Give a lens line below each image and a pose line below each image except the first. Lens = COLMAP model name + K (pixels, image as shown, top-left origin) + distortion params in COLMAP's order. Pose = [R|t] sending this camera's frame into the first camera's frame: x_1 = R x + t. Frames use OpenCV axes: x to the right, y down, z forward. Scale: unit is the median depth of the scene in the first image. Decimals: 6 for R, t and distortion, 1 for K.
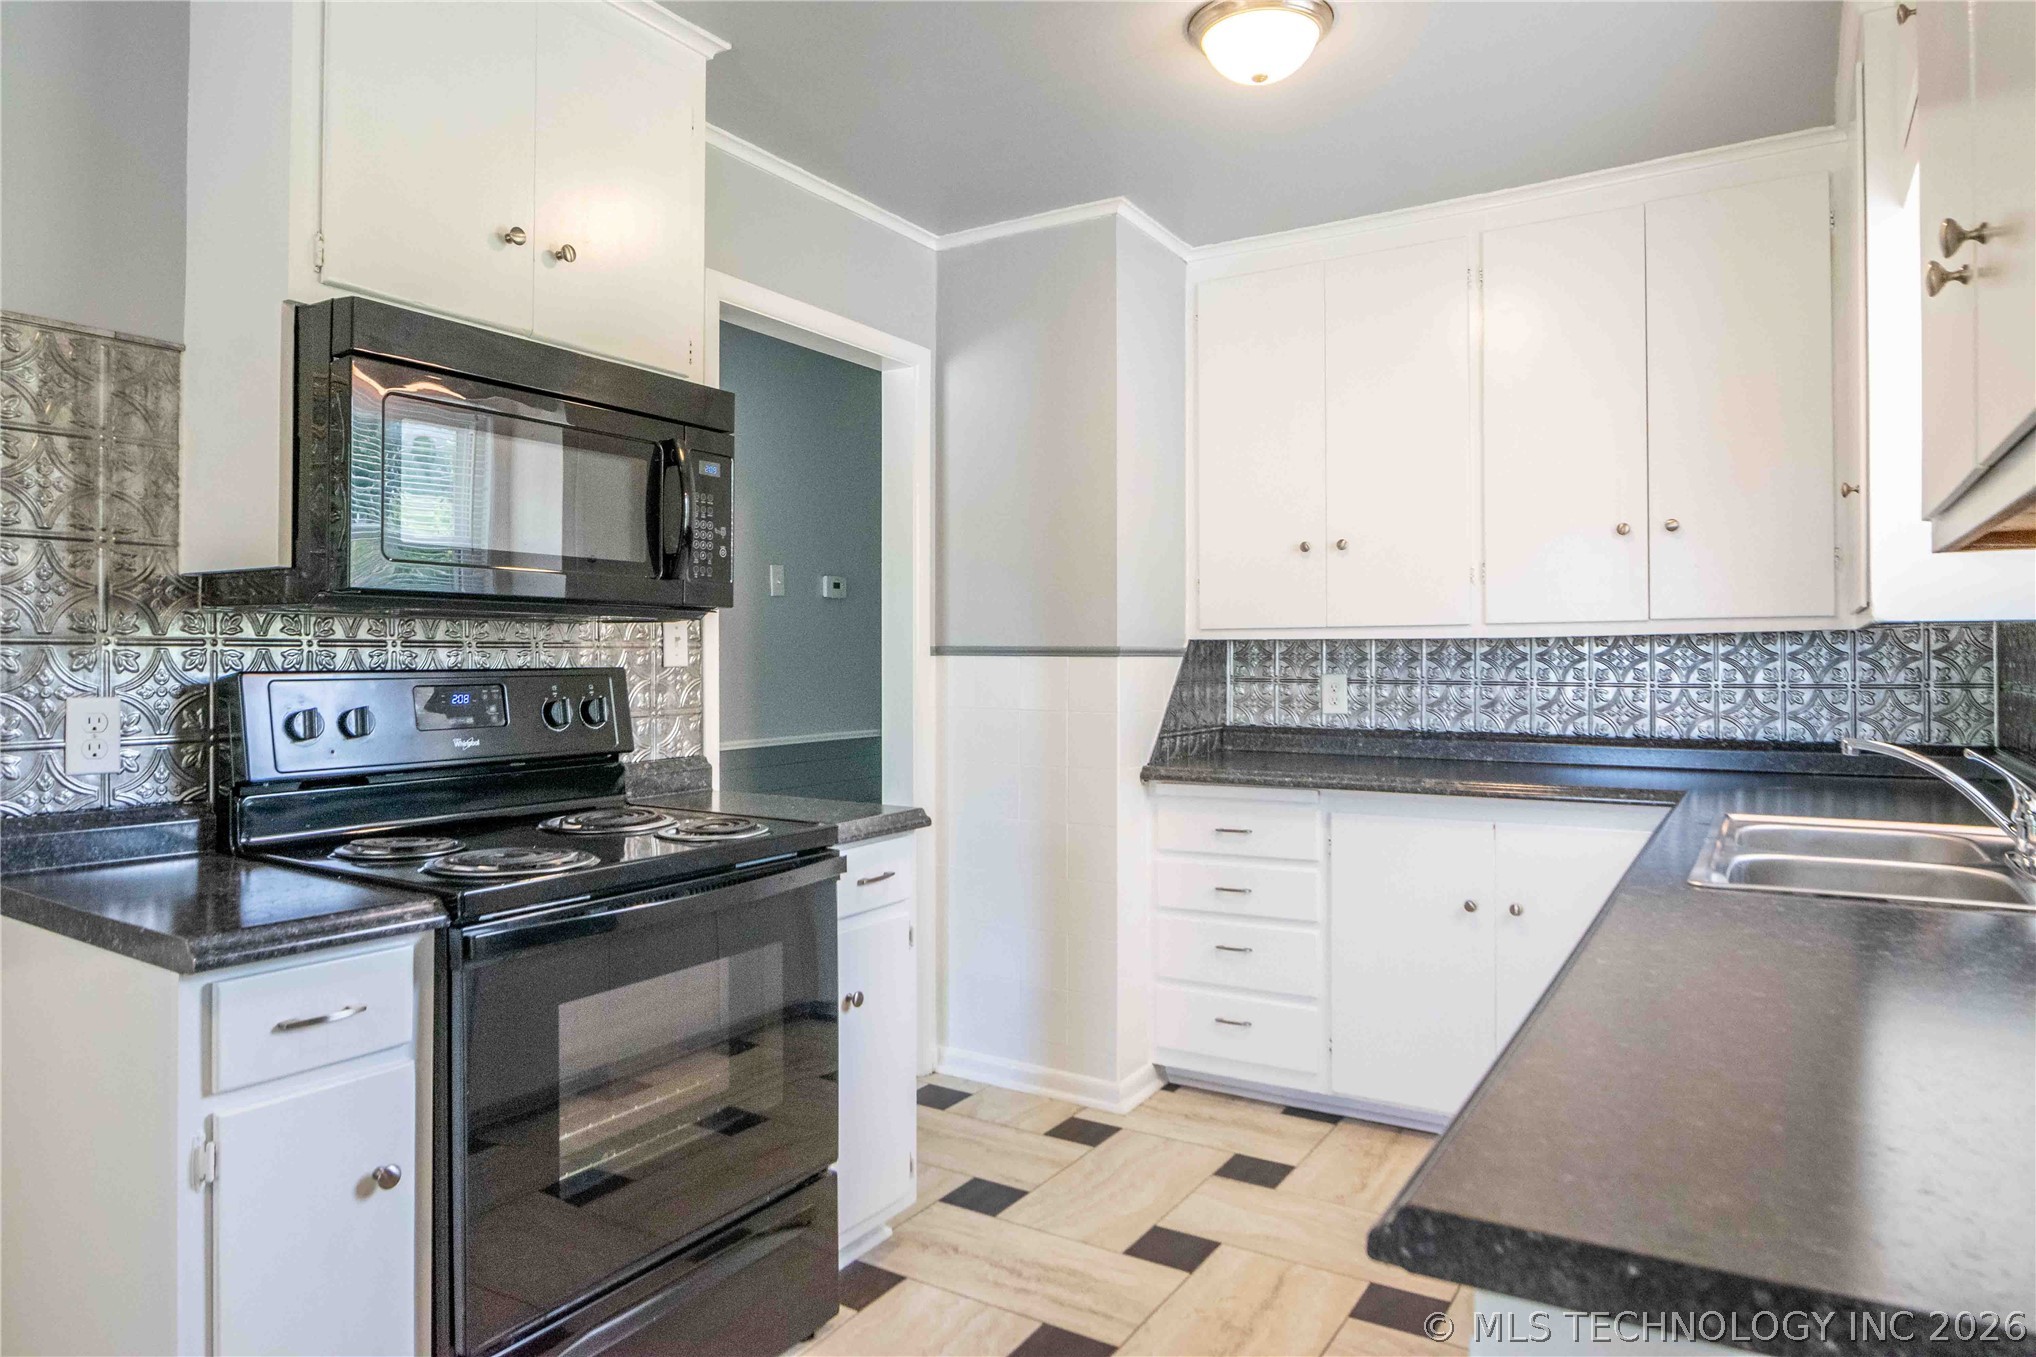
lens RADIAL K [[1258.8, 0, 1013.6], [0, 1258.8, 660.7], [0, 0, 1]] dist [-0.001872, -0.000870]
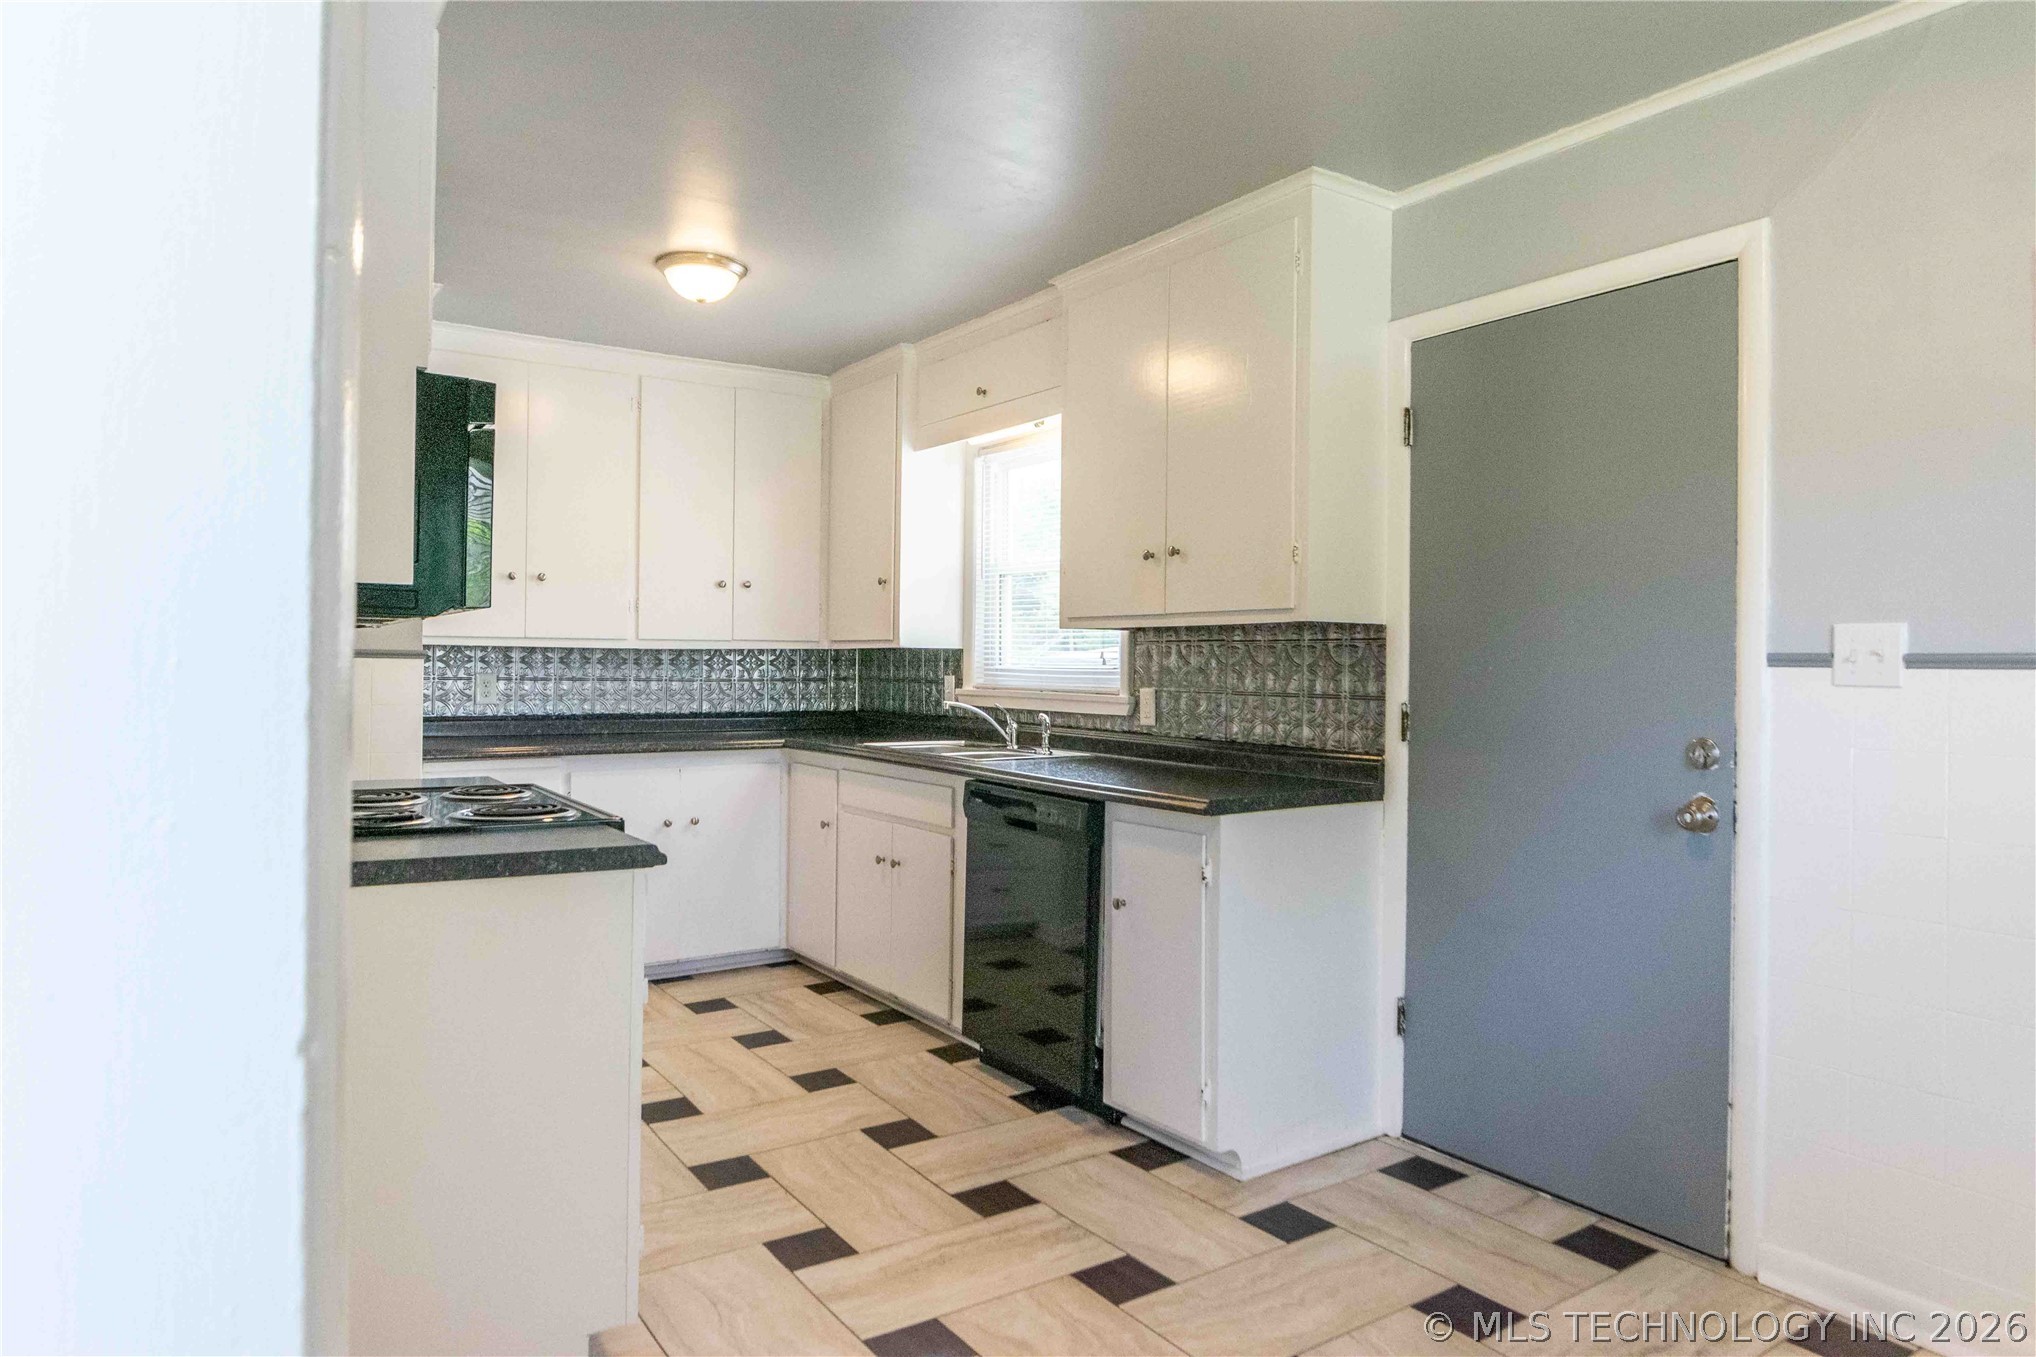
lens RADIAL K [[1258.8, 0, 1013.6], [0, 1258.8, 660.7], [0, 0, 1]] dist [-0.001872, -0.000870]
pose [[0.416707, 0.009944, 0.908986, -0.749231], [-0.008117, 0.999941, -0.007217, 0.003134], [-0.909005, -0.004371, 0.416763, -0.023441]]
